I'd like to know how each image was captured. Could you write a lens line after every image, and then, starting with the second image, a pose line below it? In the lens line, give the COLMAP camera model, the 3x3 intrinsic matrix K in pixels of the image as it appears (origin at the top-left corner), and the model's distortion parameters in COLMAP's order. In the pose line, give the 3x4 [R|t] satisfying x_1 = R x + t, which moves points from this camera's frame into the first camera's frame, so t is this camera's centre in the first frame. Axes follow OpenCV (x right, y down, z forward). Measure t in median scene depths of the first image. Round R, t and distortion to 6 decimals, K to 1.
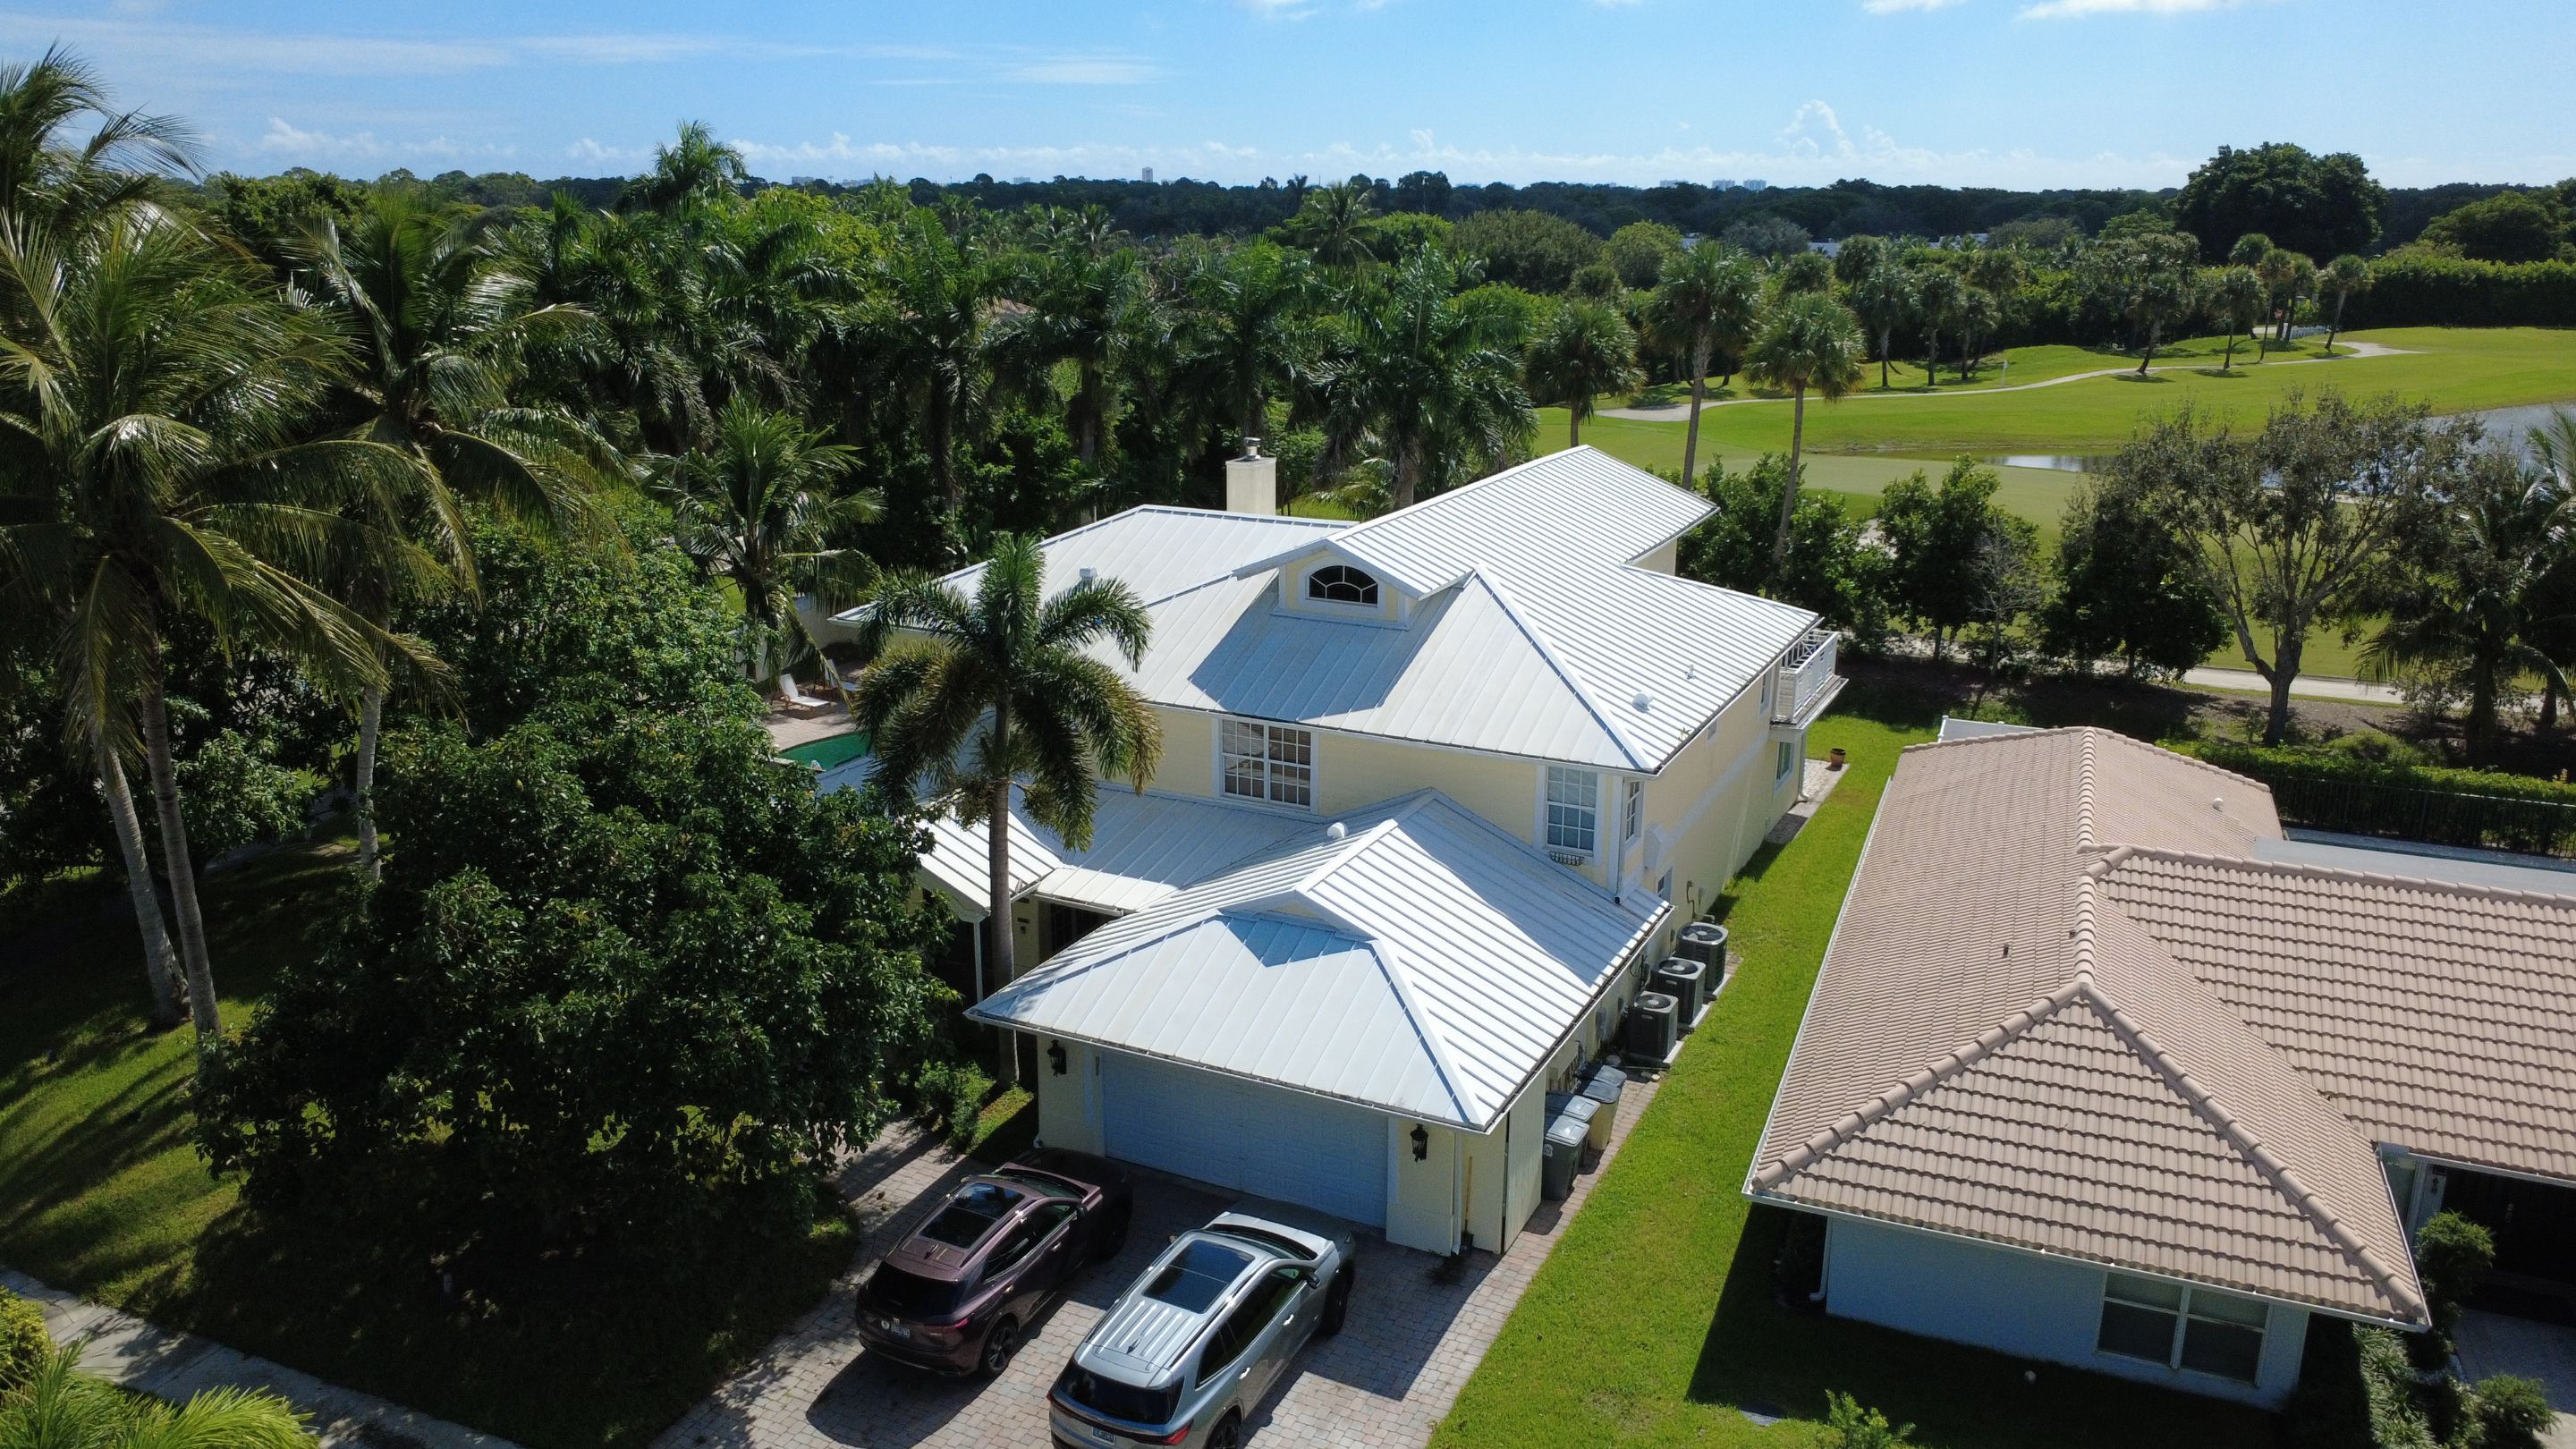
lens RADIAL K [[1883.9, 0, 1288.0], [0, 1883.9, 724.5], [0, 0, 1]] dist [-0.003287, -0.001484]
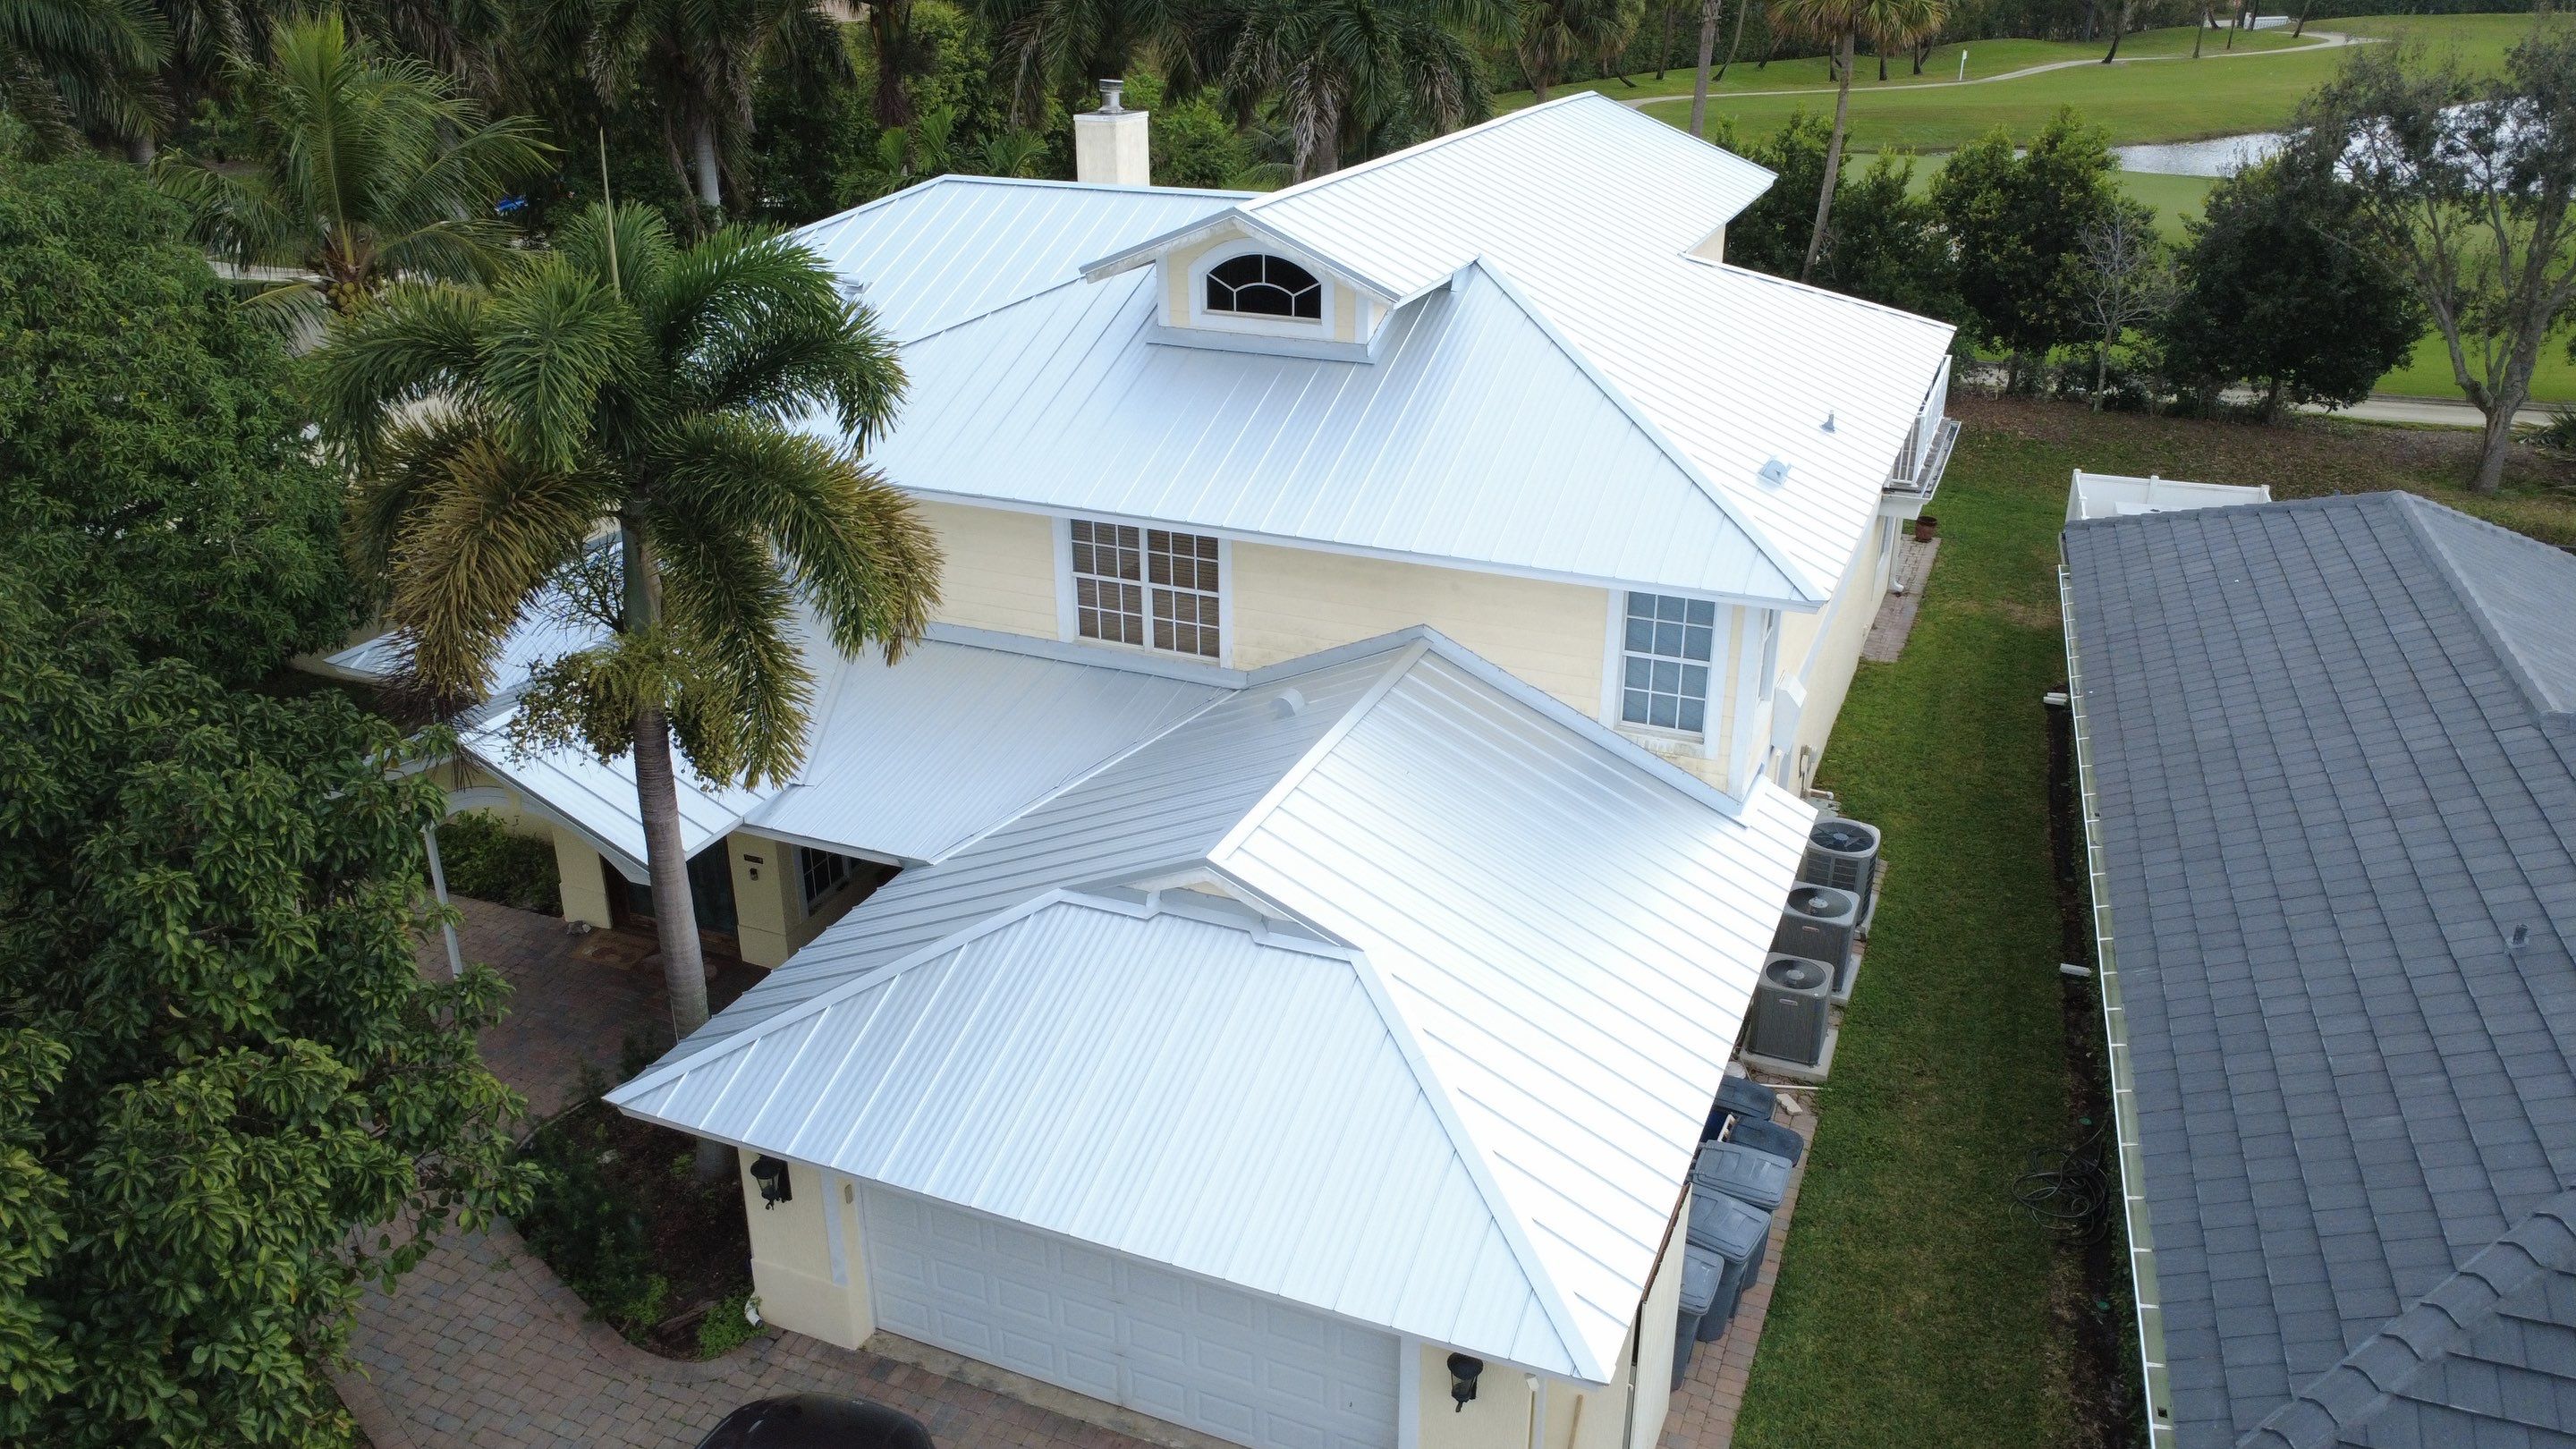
lens RADIAL K [[1845.1, 0, 1243.8], [0, 1845.1, 729.9], [0, 0, 1]] dist [-0.022567, 0.000490]
pose [[0.999028, -0.026456, 0.035255, -0.002032], [0.021185, 0.989601, 0.142274, -0.017851], [-0.038652, -0.141389, 0.989199, 0.403096]]
